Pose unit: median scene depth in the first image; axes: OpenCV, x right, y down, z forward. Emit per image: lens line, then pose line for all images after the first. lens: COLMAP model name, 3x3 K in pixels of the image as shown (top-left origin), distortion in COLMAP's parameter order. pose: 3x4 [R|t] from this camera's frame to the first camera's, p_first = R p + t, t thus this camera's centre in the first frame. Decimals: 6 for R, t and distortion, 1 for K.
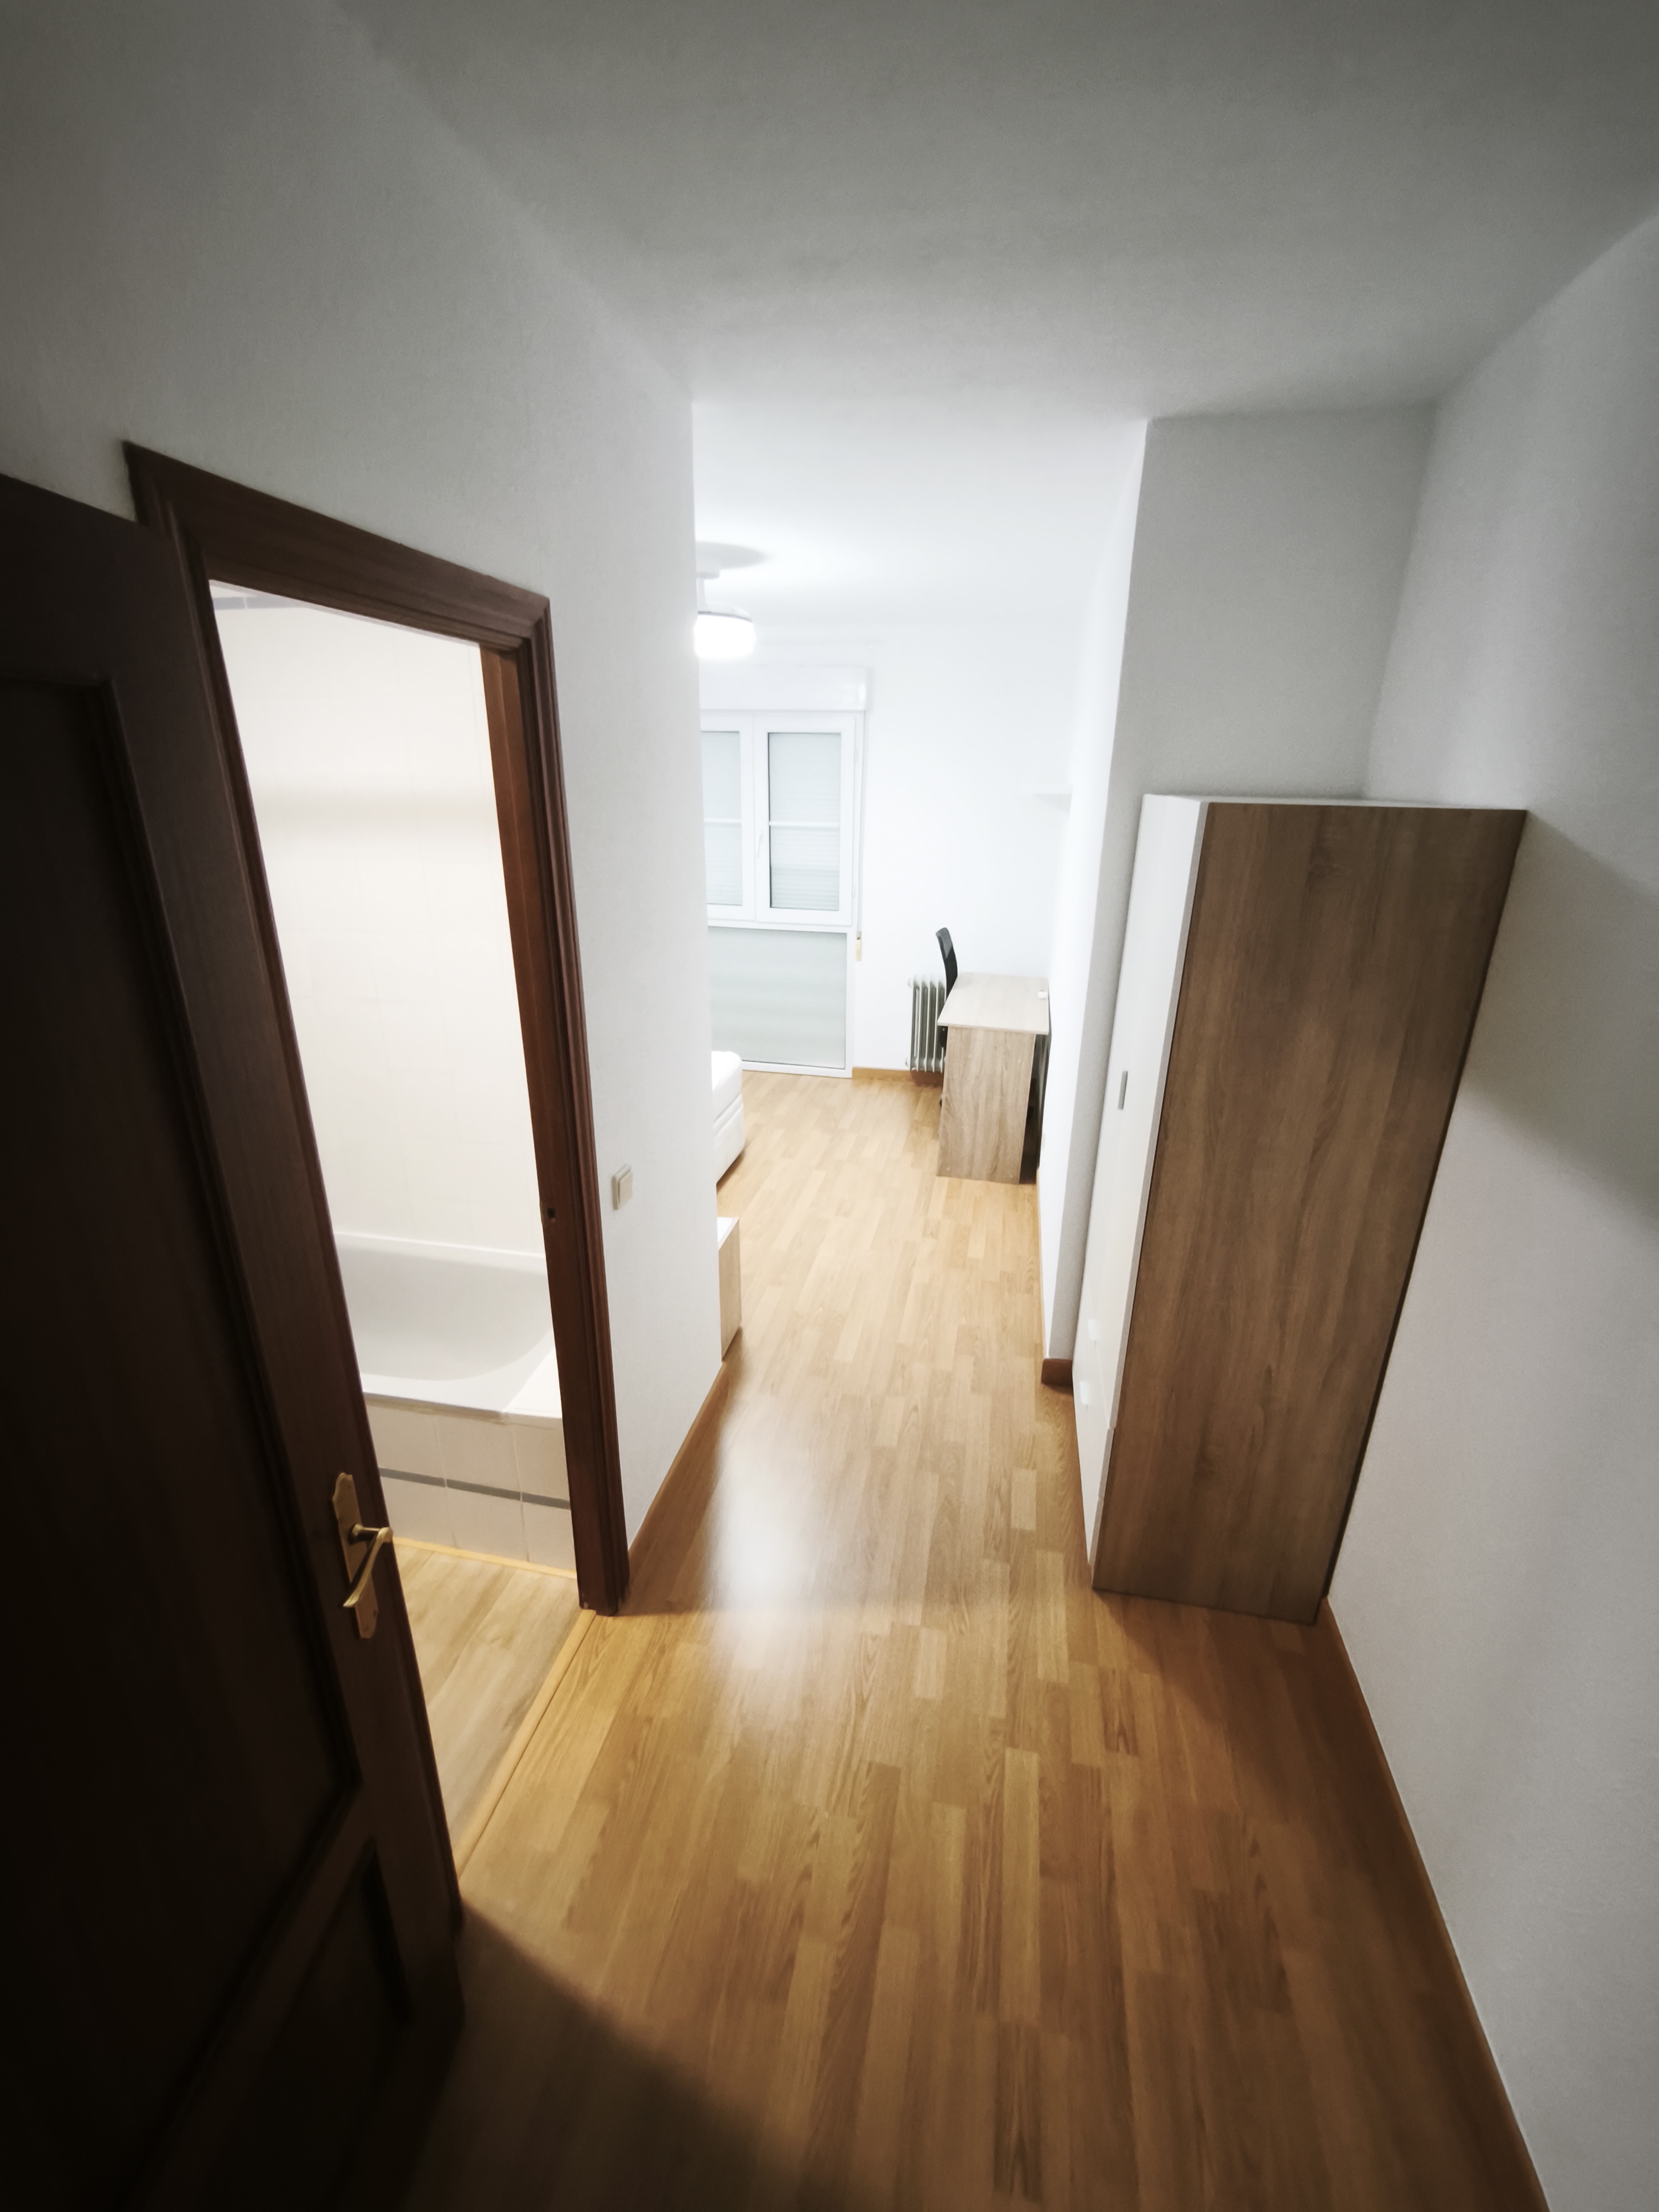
lens RADIAL K [[931.5, 0, 828.6], [0, 931.5, 1106.7], [0, 0, 1]] dist [-0.015984, 0.000289]
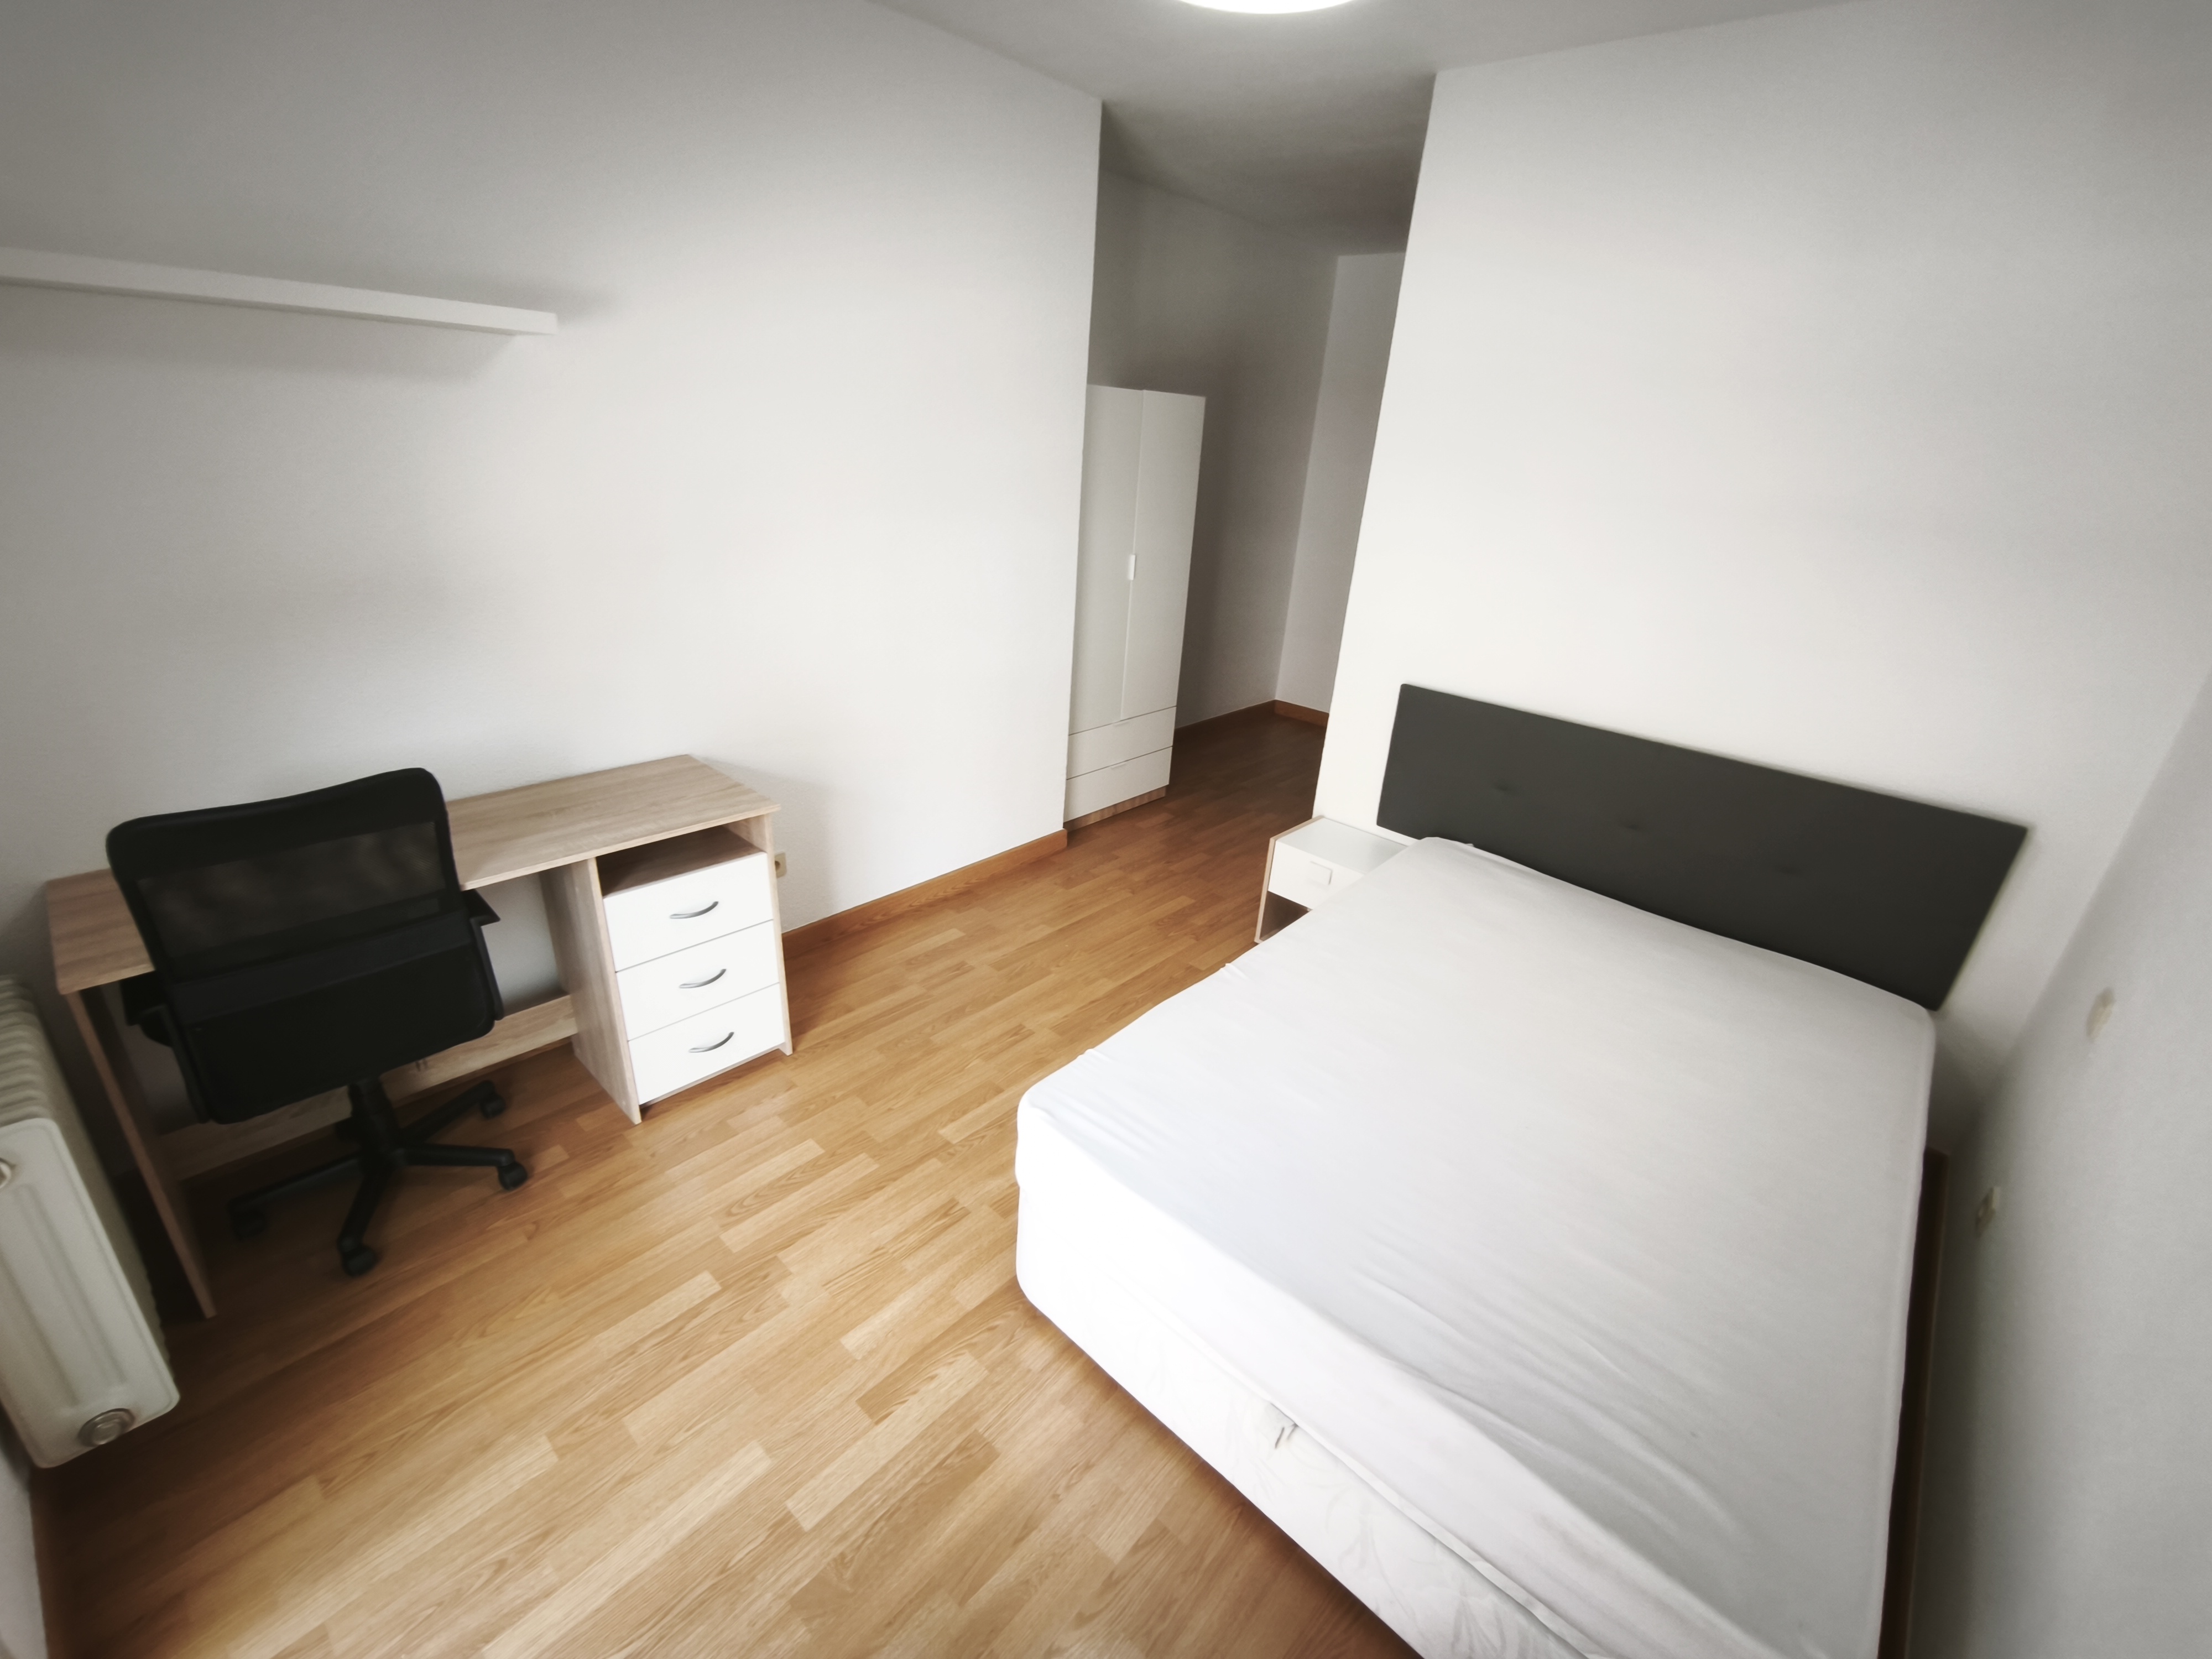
lens RADIAL K [[931.5, 0, 1104.2], [0, 931.5, 824.9], [0, 0, 1]] dist [-0.015984, 0.000289]
pose [[-0.853782, -0.258681, 0.451820, -0.323394], [0.107475, 0.761567, 0.639112, -0.452636], [-0.509417, 0.594221, -0.622411, 1.400372]]
